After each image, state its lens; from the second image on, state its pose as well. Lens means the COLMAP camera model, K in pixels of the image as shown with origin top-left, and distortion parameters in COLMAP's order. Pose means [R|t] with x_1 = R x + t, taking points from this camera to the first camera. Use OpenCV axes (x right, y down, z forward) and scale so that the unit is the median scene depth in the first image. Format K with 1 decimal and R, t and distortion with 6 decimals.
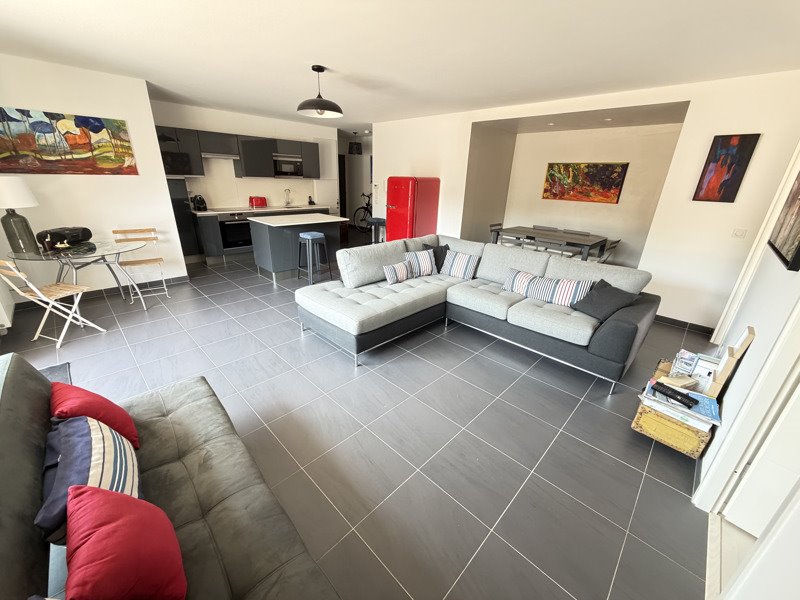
lens RADIAL K [[319.1, 0, 397.5], [0, 319.1, 299.5], [0, 0, 1]] dist [-0.003389, -0.000073]
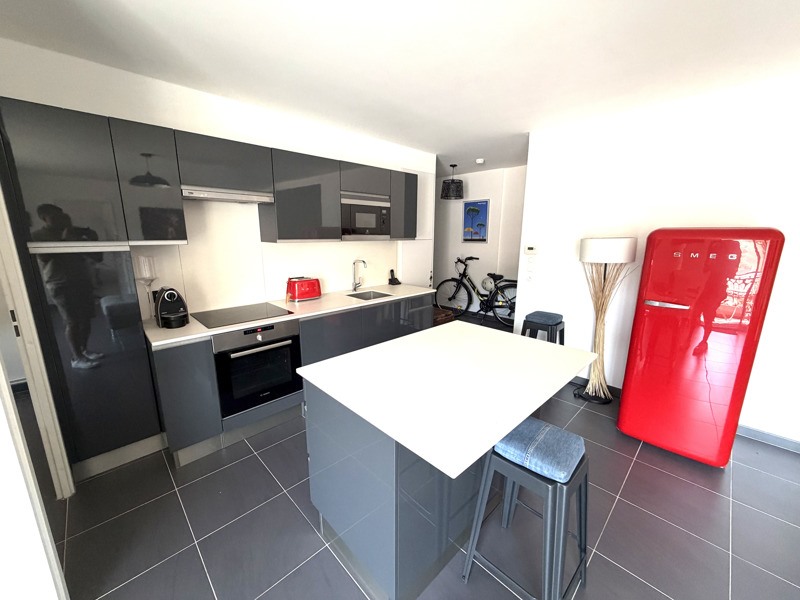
lens RADIAL K [[319.1, 0, 401.6], [0, 319.1, 301.2], [0, 0, 1]] dist [-0.003389, -0.000073]
pose [[0.999556, -0.021112, -0.021020, -0.300697], [0.017585, 0.987638, -0.155762, -0.225105], [0.024049, 0.155323, 0.987571, 0.569908]]
